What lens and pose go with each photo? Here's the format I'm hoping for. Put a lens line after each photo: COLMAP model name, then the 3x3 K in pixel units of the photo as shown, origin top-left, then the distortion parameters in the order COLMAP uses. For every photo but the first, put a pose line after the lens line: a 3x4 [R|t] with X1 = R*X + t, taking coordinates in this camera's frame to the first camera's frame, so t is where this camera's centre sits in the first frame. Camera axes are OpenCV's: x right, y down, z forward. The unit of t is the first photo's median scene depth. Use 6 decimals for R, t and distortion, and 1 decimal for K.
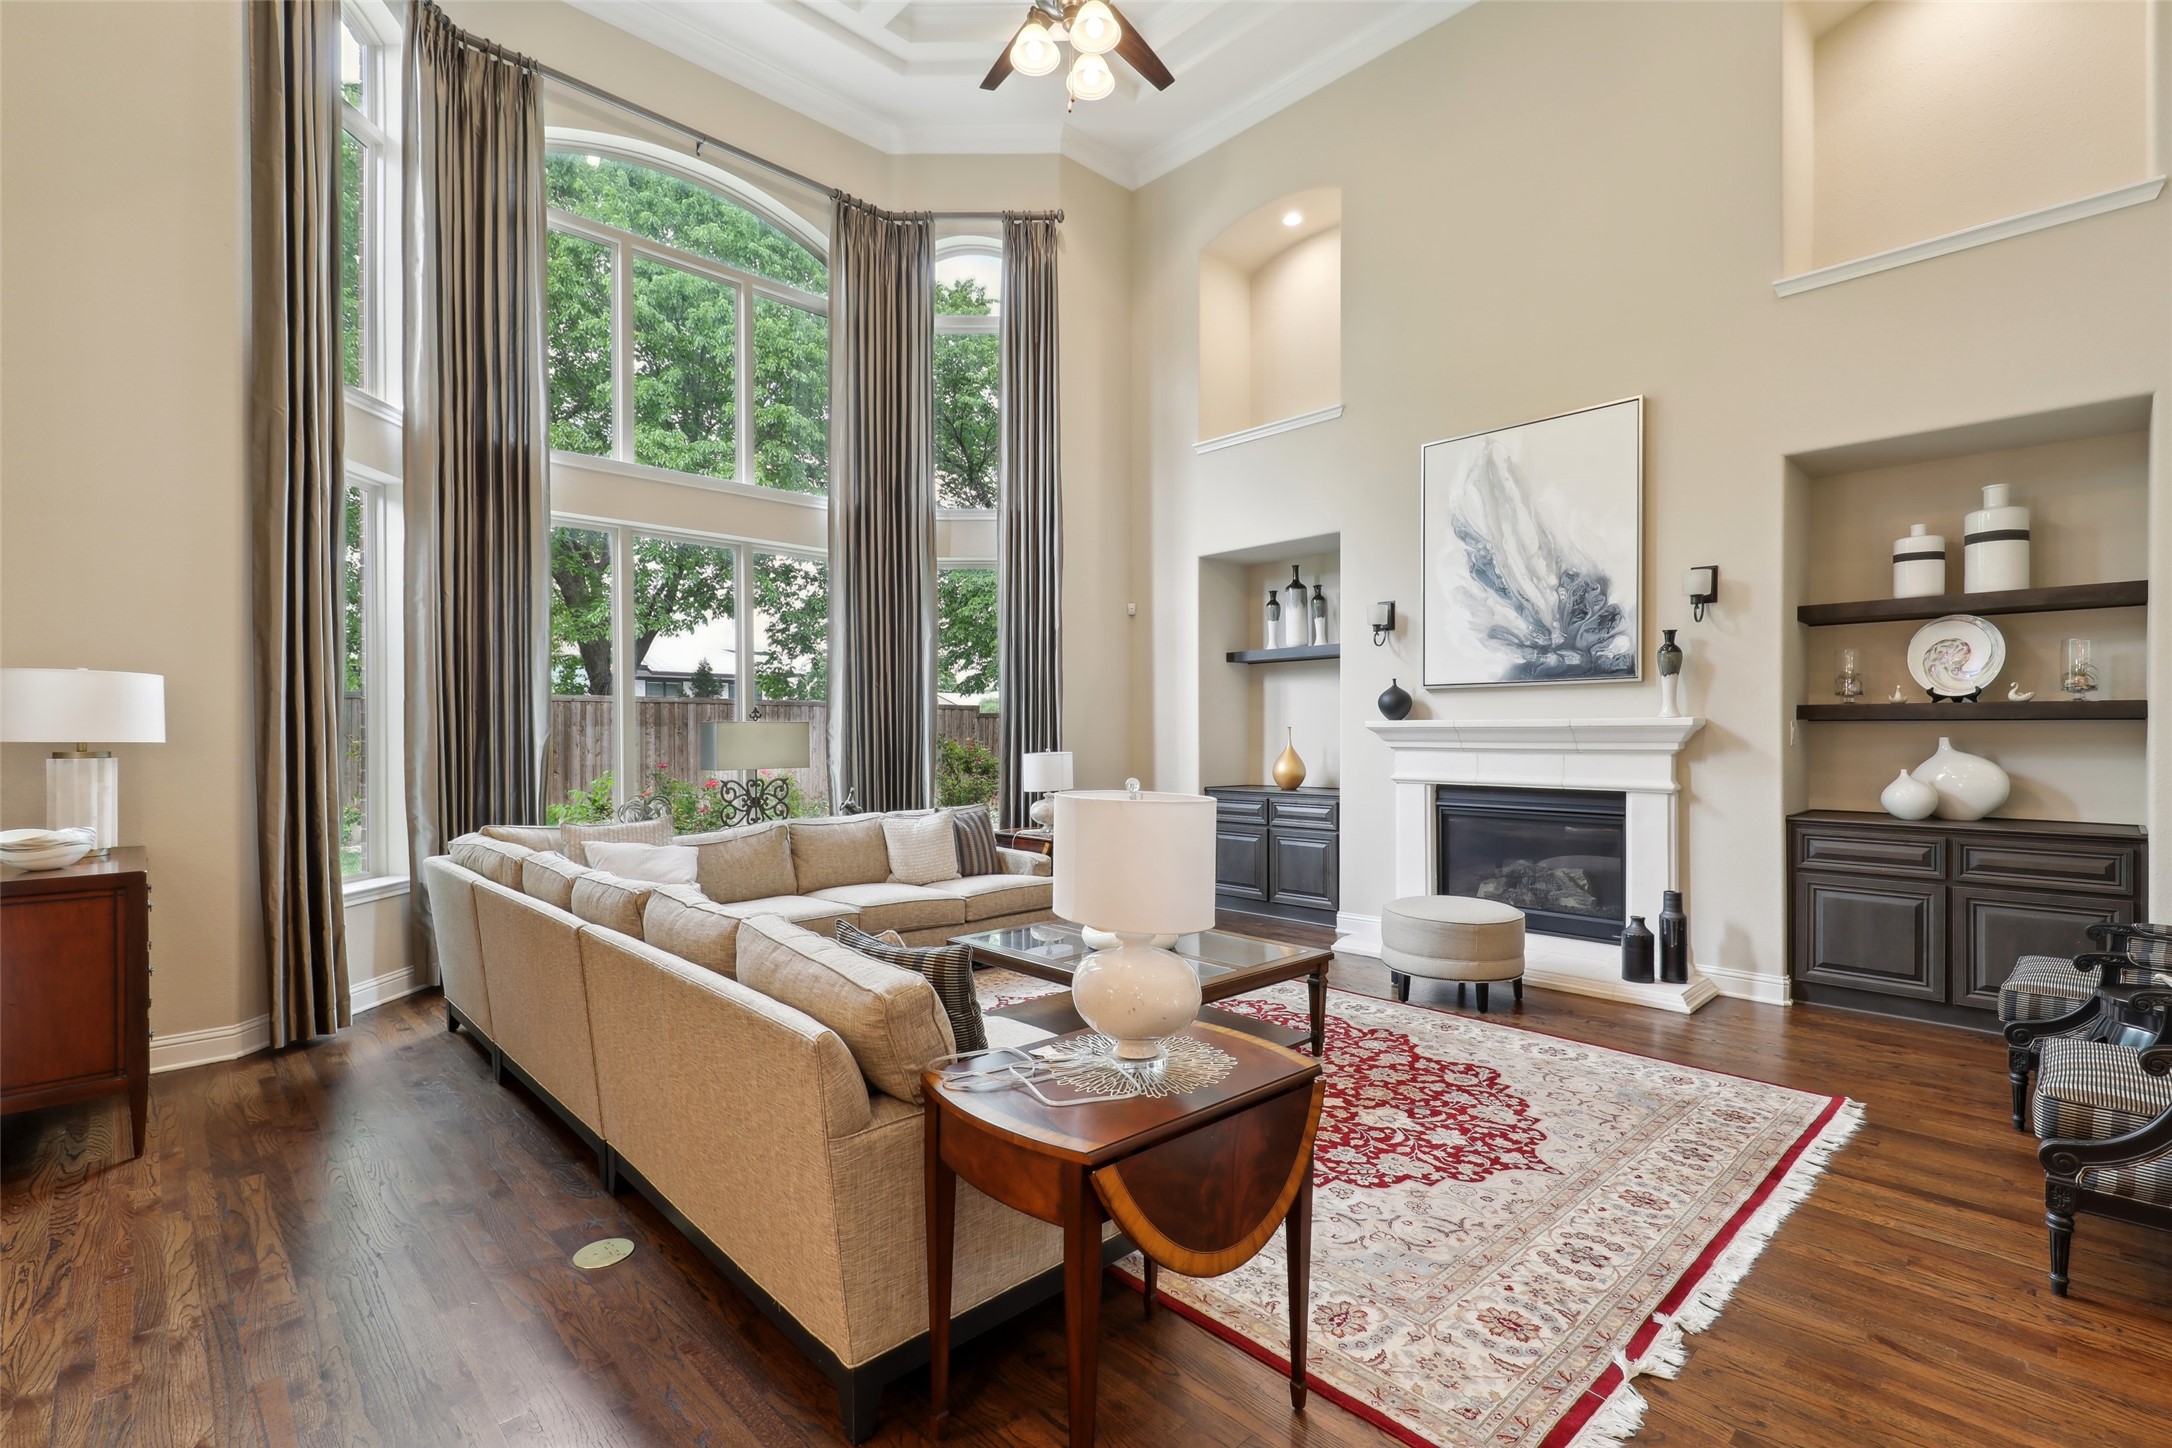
lens RADIAL K [[985.0, 0, 1093.2], [0, 985.0, 737.7], [0, 0, 1]] dist [-0.004893, -0.000221]
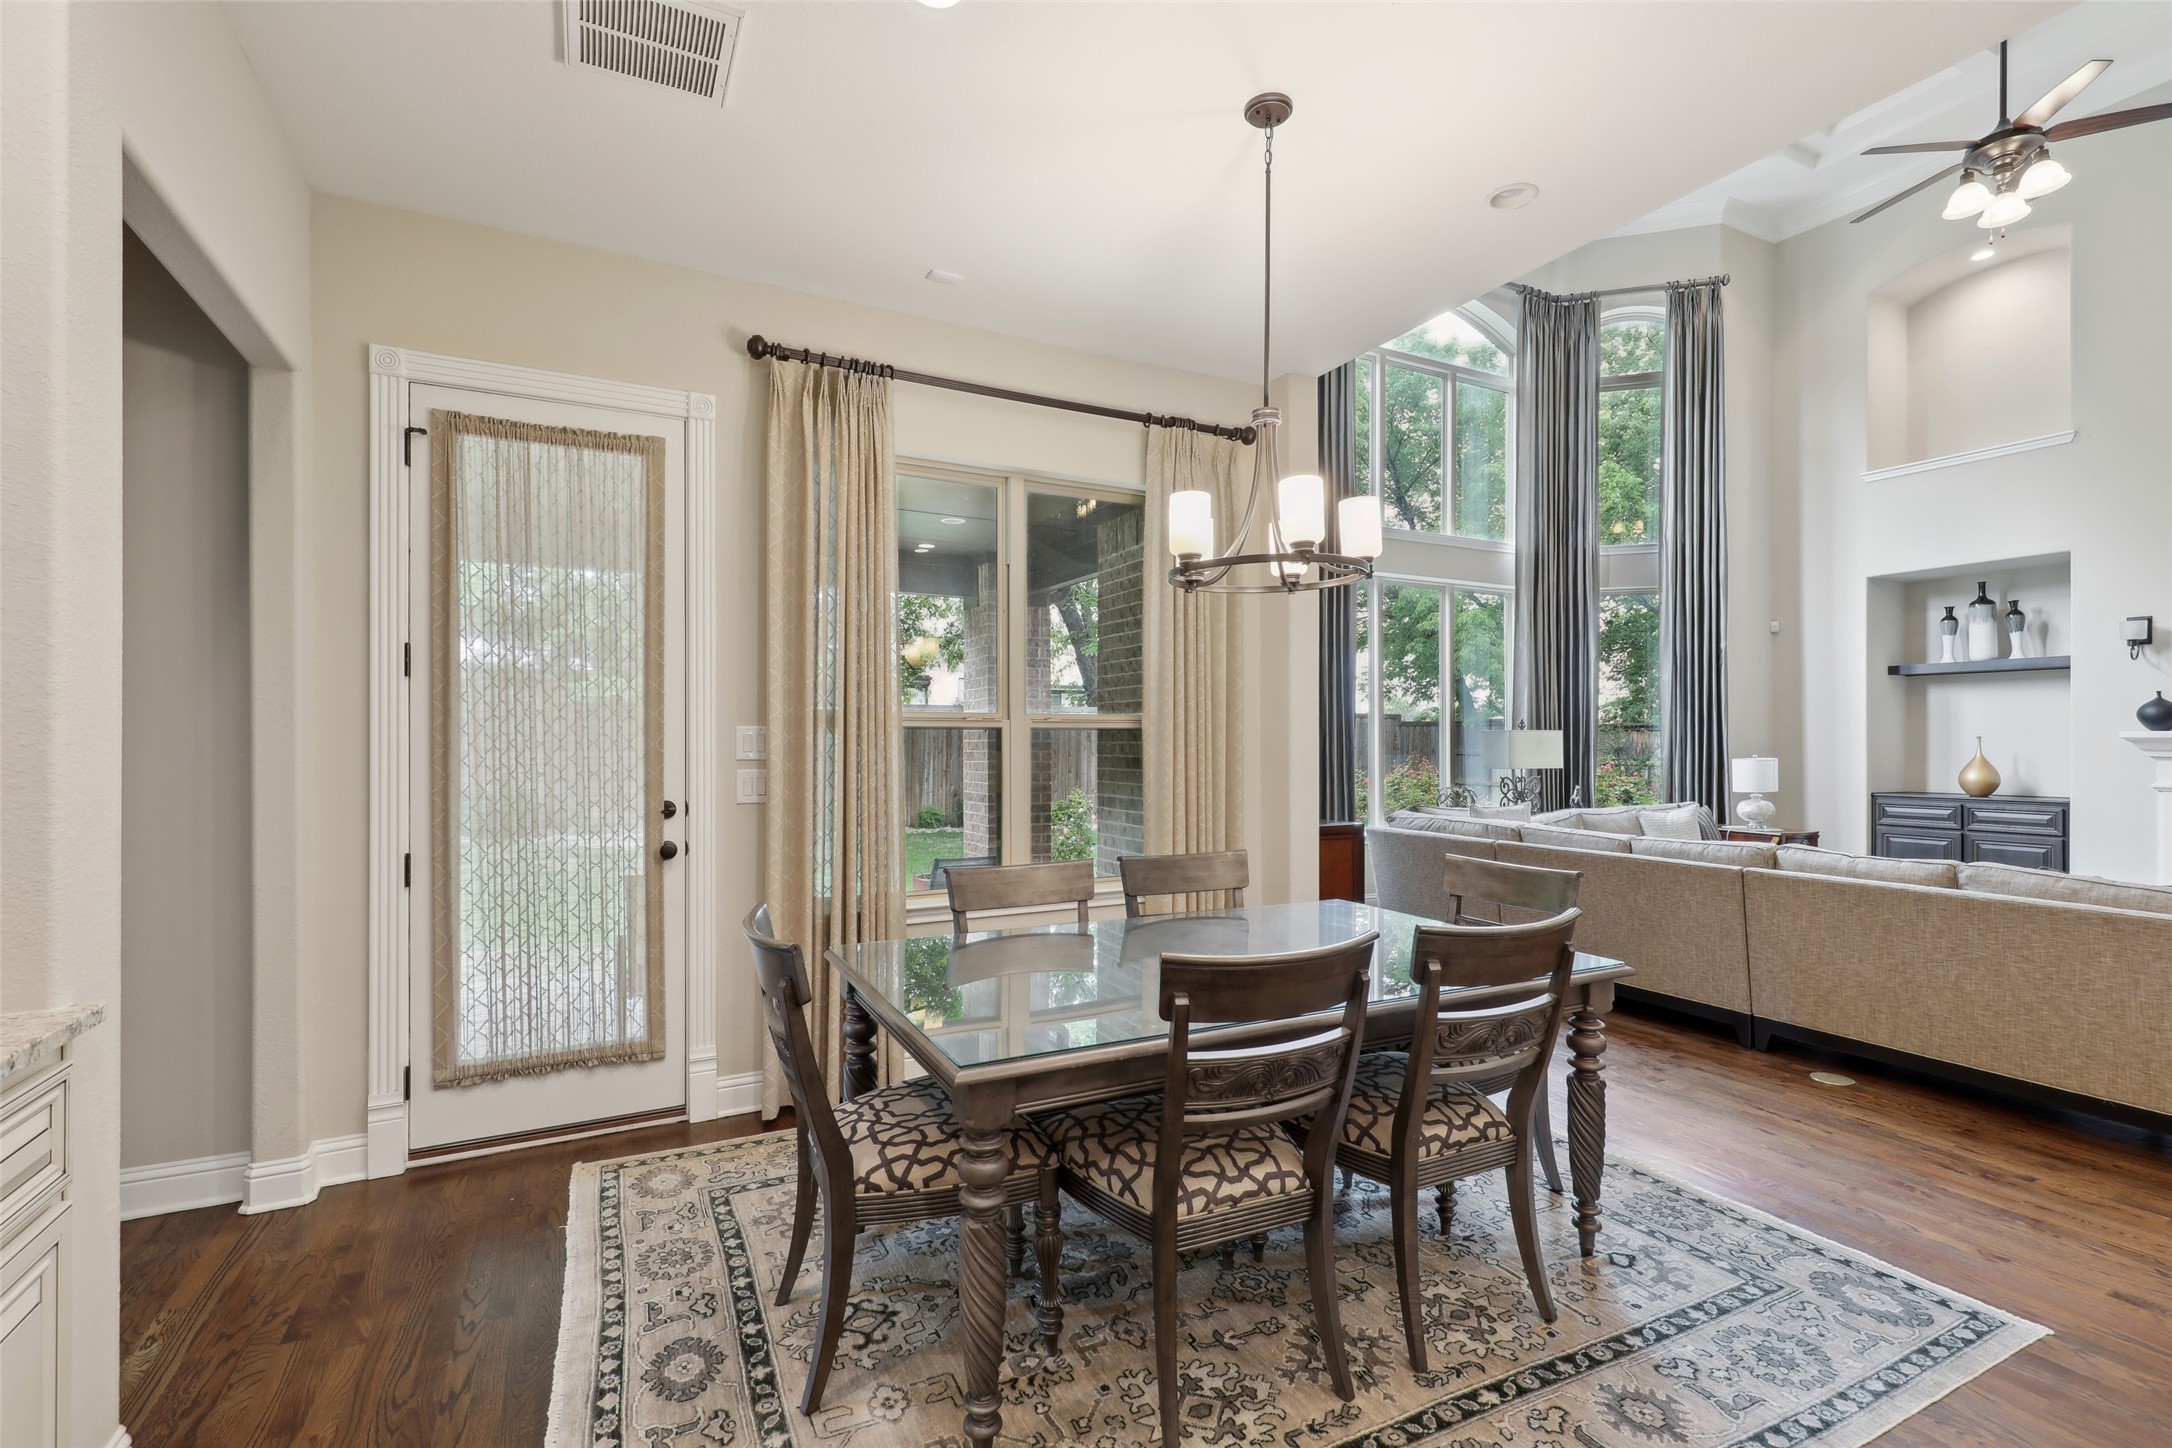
lens RADIAL K [[985.0, 0, 1081.1], [0, 985.0, 735.0], [0, 0, 1]] dist [-0.004893, -0.000221]
pose [[0.953701, 0.002684, -0.300745, -0.464063], [-0.005701, 0.999942, -0.009152, 0.002993], [0.300702, 0.010443, 0.953661, -0.331039]]
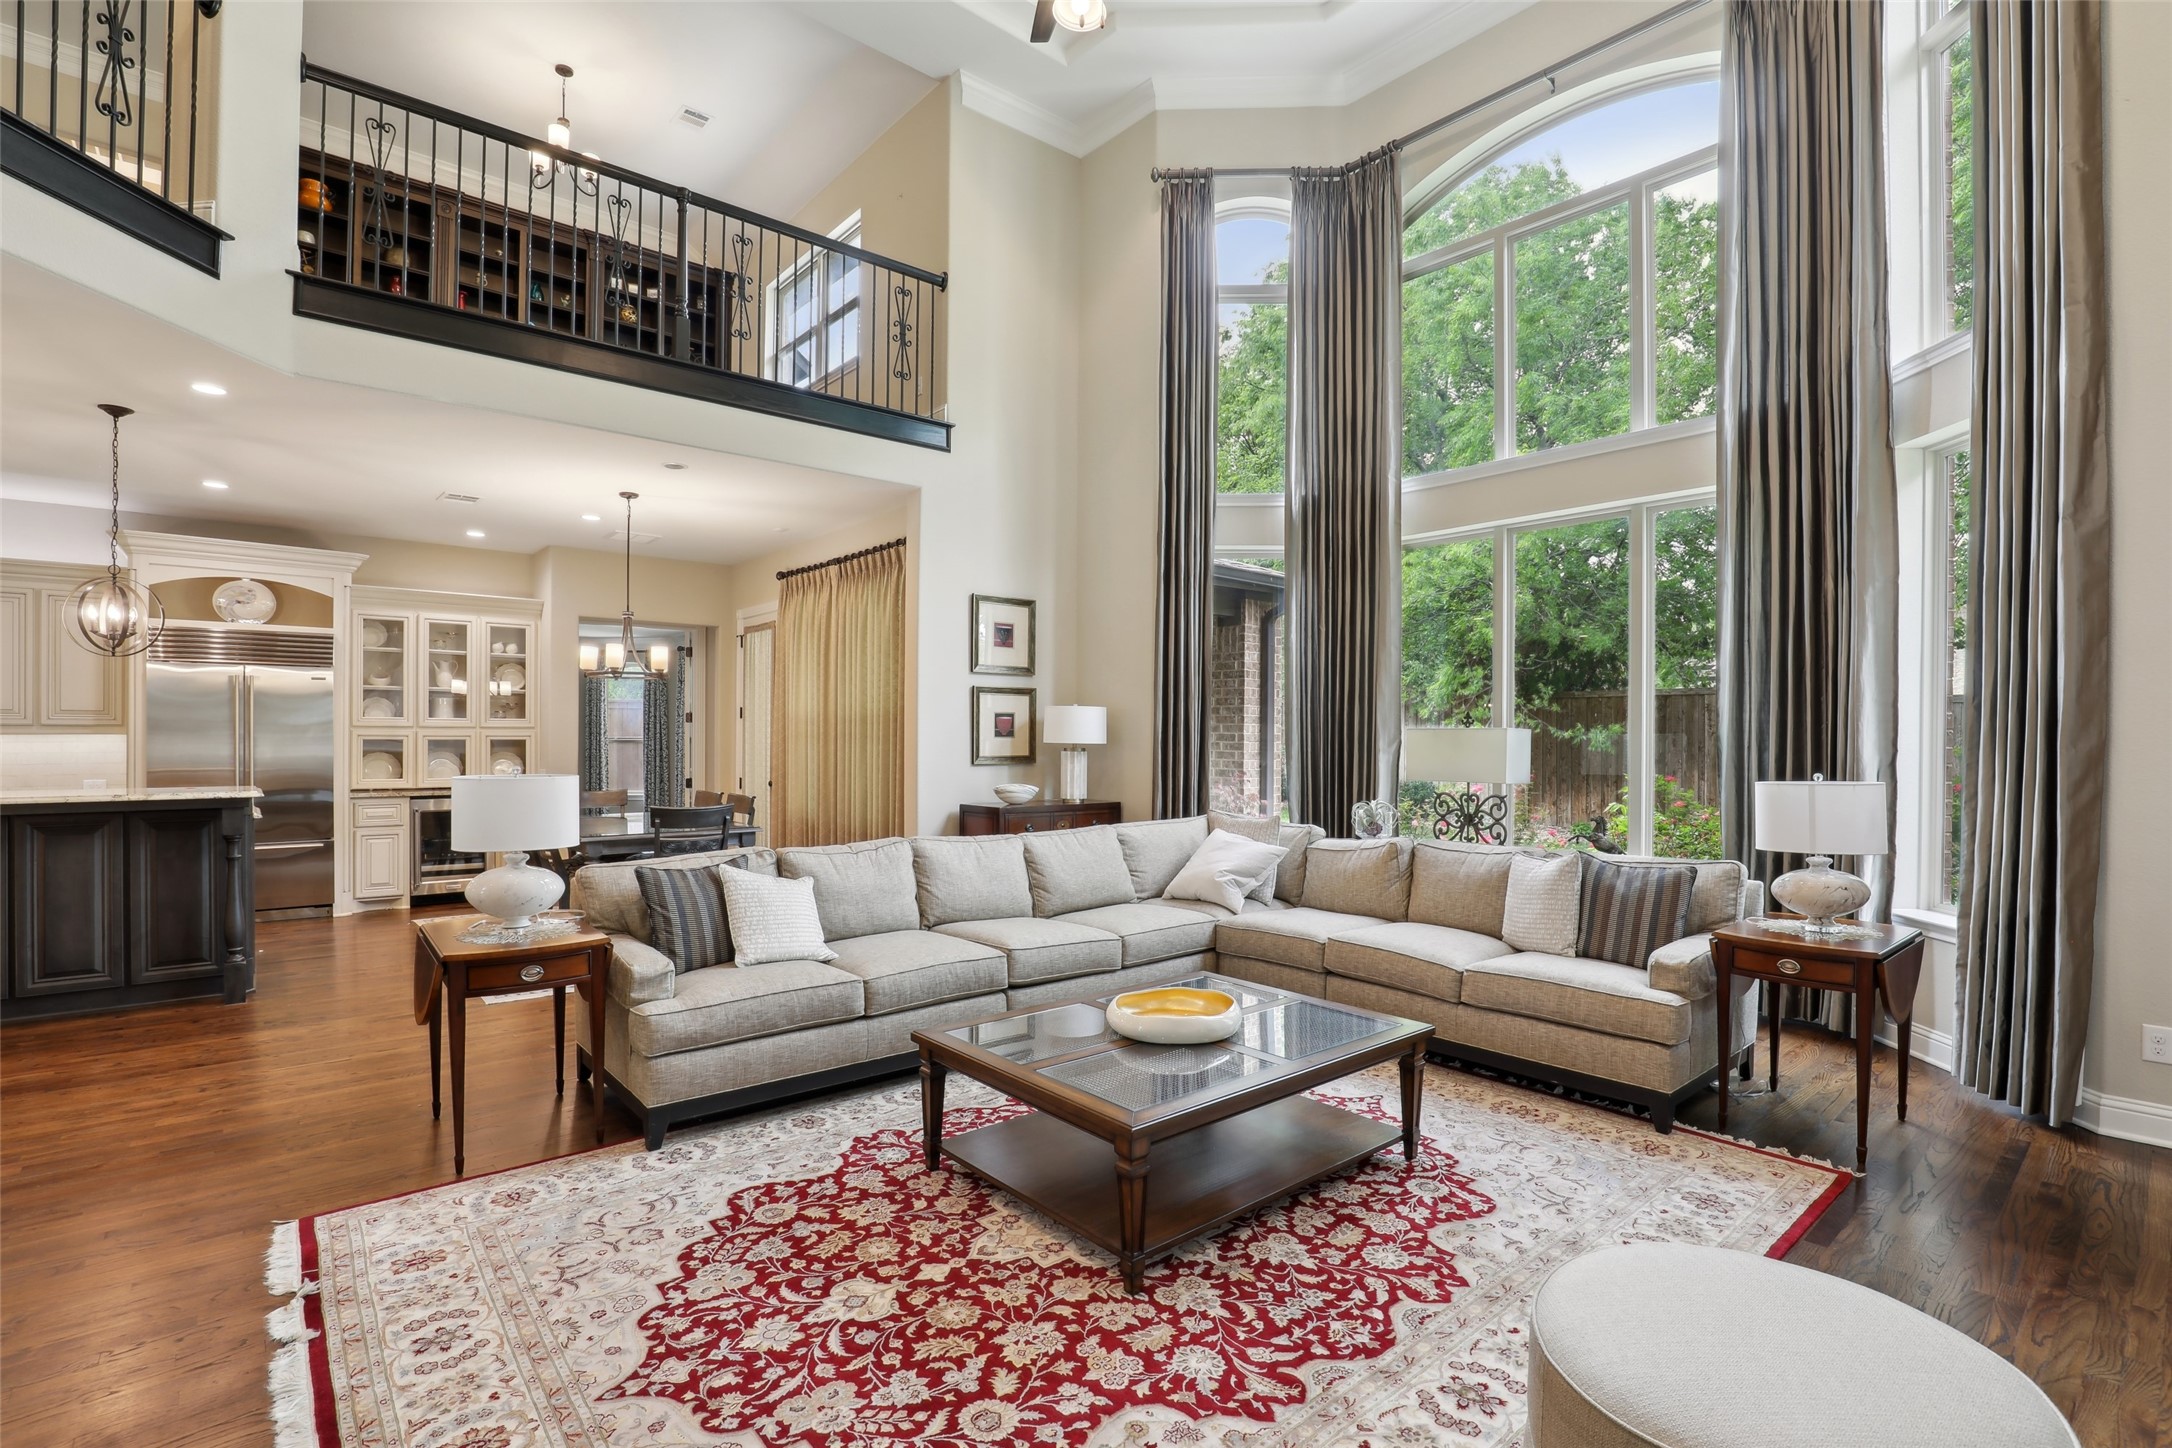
lens RADIAL K [[985.0, 0, 1073.6], [0, 985.0, 730.7], [0, 0, 1]] dist [-0.004893, -0.000221]
pose [[-0.062747, -0.001258, -0.998029, 0.830802], [0.007014, 0.999974, -0.001701, -0.024395], [0.998005, -0.007107, -0.062736, 0.993242]]
